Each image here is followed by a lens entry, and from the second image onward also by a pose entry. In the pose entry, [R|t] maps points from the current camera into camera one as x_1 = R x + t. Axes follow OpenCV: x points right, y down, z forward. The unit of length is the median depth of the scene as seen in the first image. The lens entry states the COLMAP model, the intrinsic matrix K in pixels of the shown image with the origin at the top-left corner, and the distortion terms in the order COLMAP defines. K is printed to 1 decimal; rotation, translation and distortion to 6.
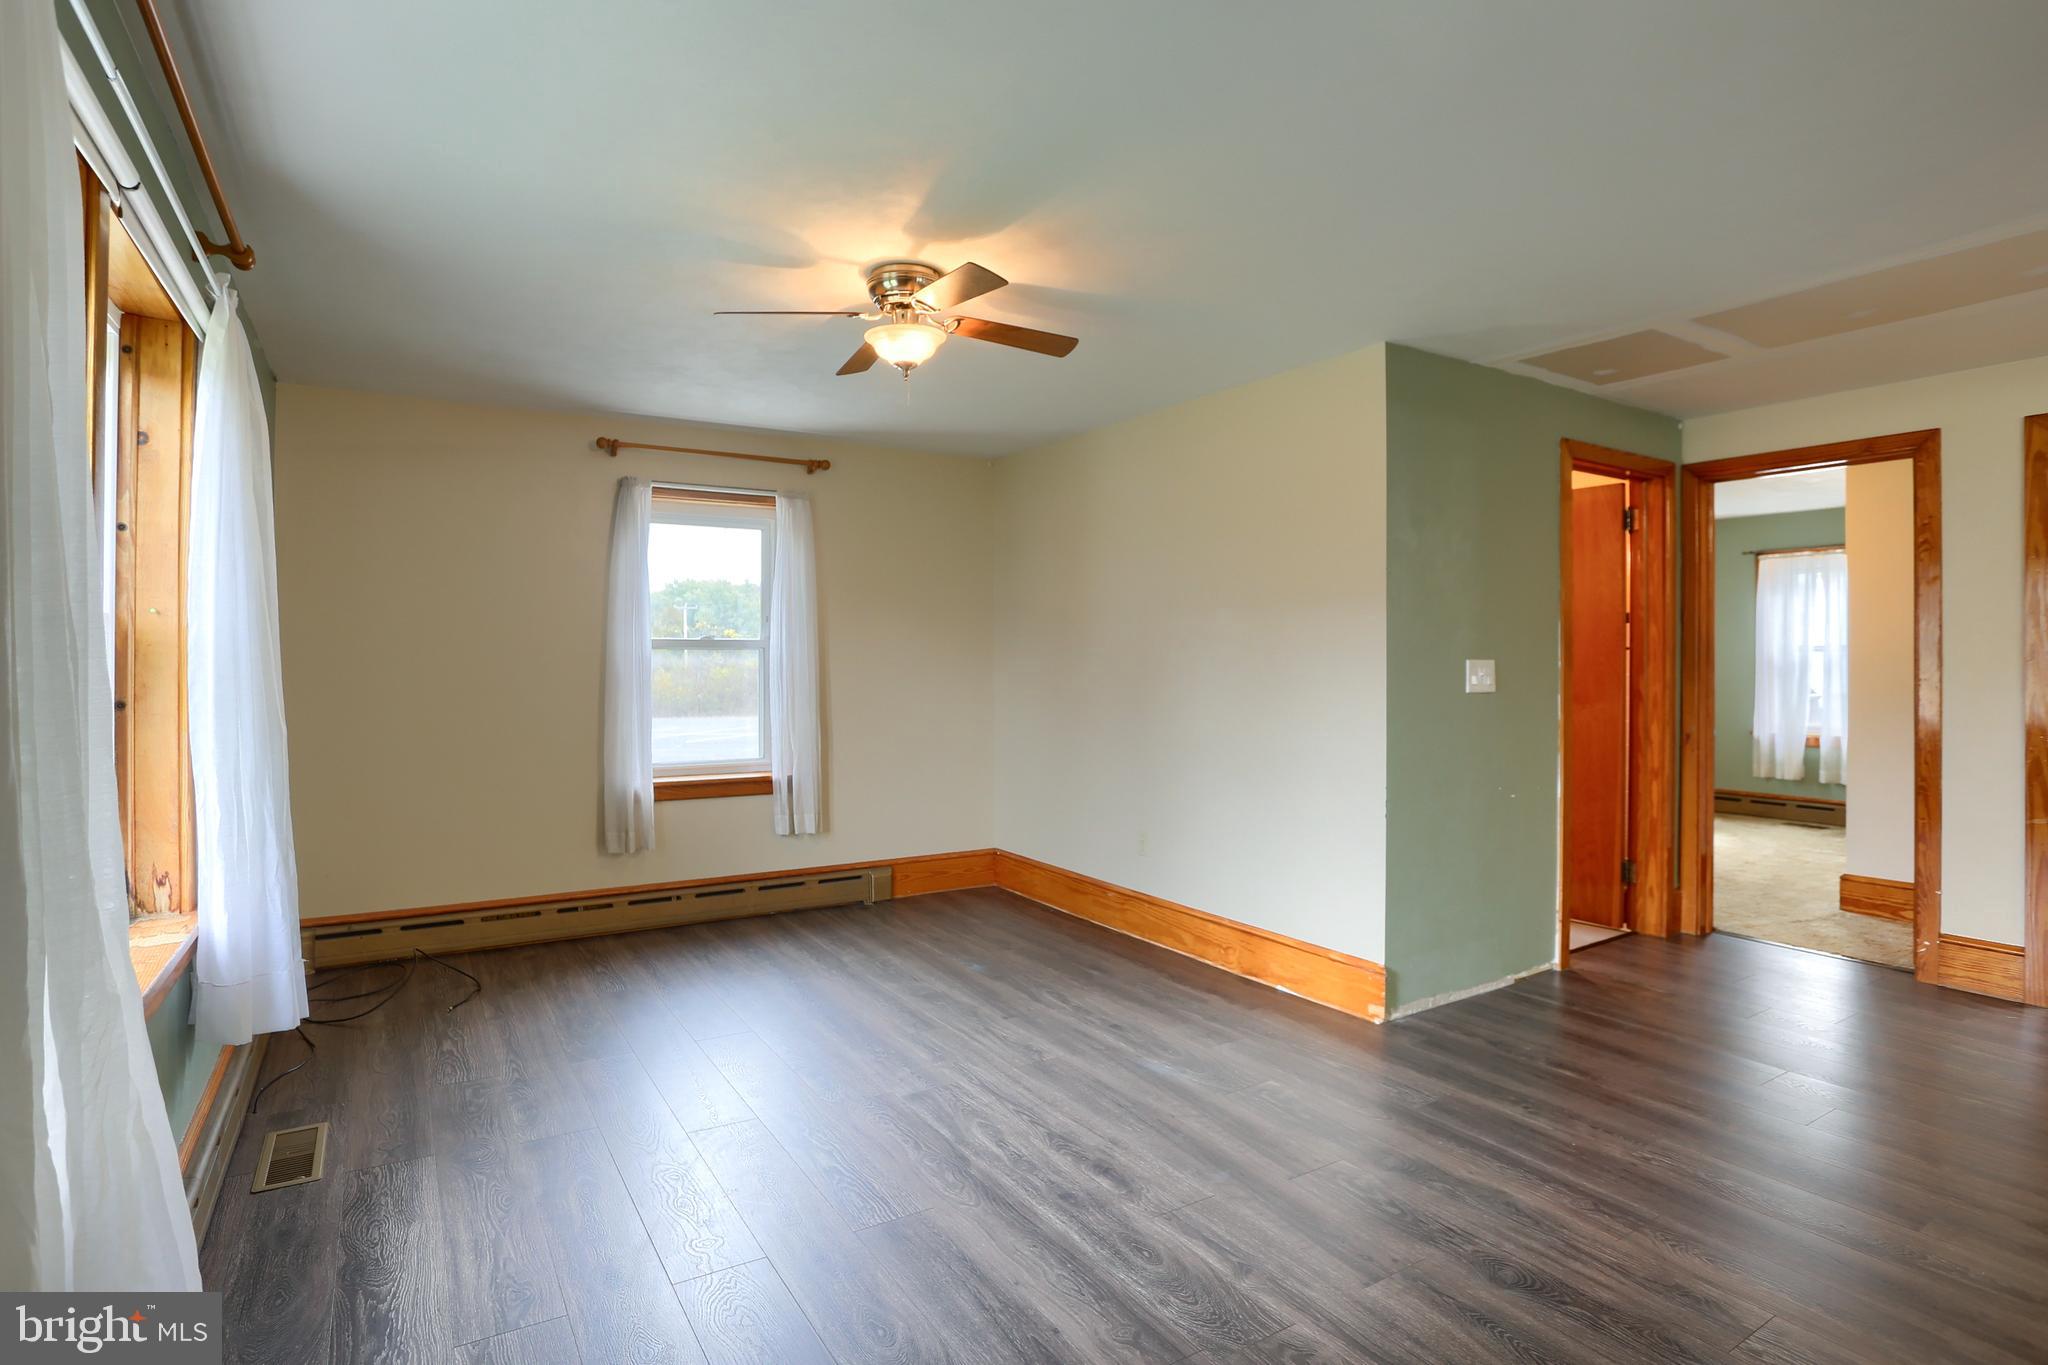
lens RADIAL K [[1030.1, 0, 996.3], [0, 1030.1, 654.2], [0, 0, 1]] dist [-0.080030, 0.031708]
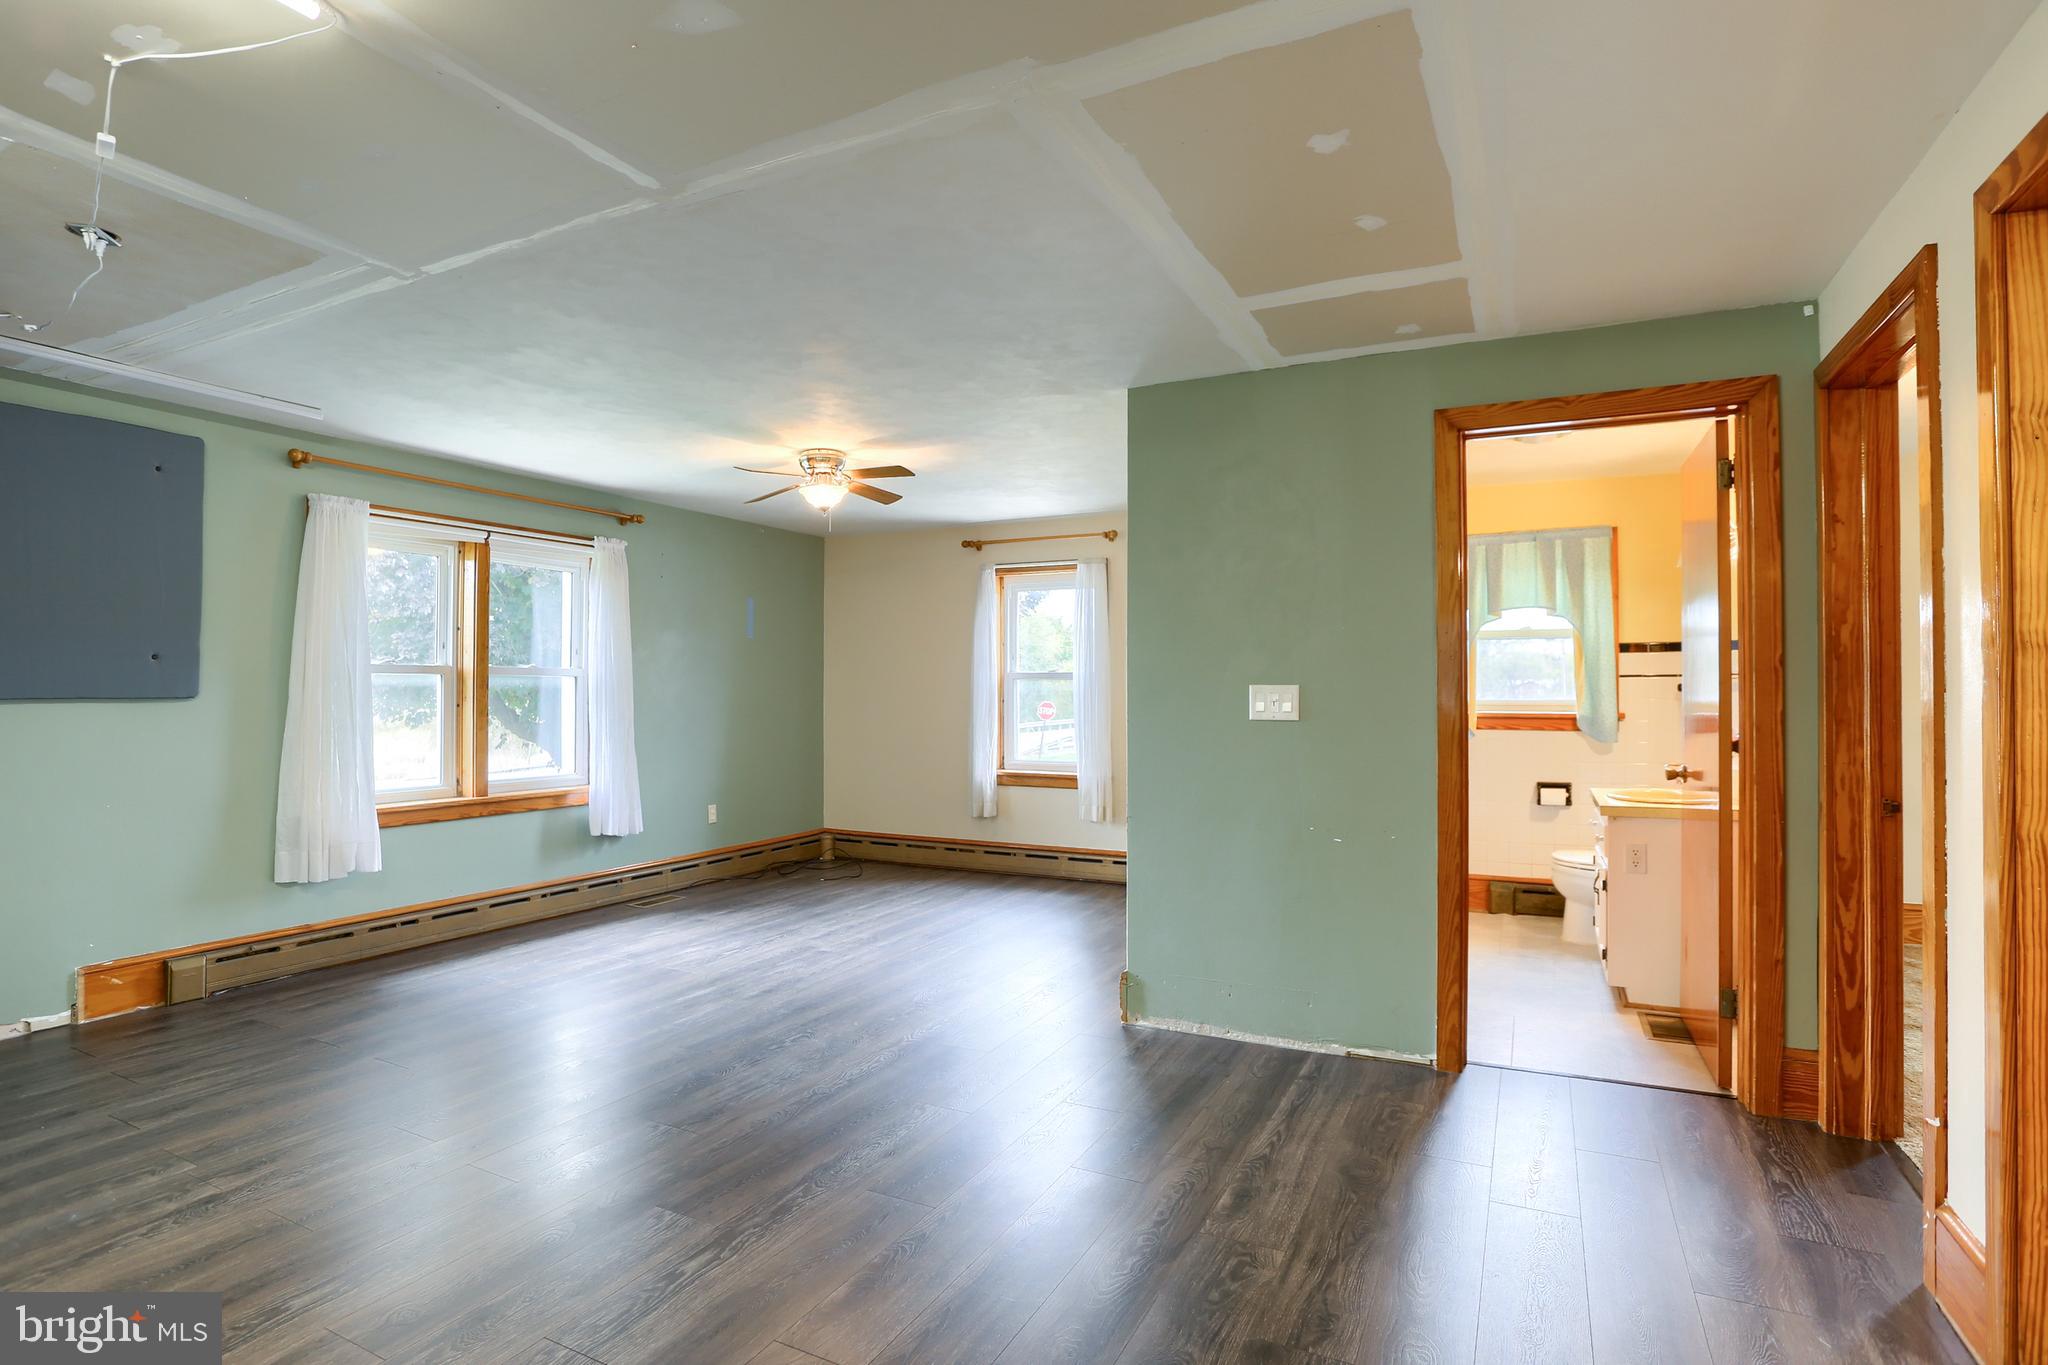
lens RADIAL K [[1038.4, 0, 1024.0], [0, 1038.4, 682.5], [0, 0, 1]] dist [-0.045434, 0.002308]
pose [[0.533197, -0.005118, -0.845975, 1.148628], [0.000376, 0.999983, -0.005812, 0.009008], [0.845991, 0.002781, 0.533190, 0.295645]]
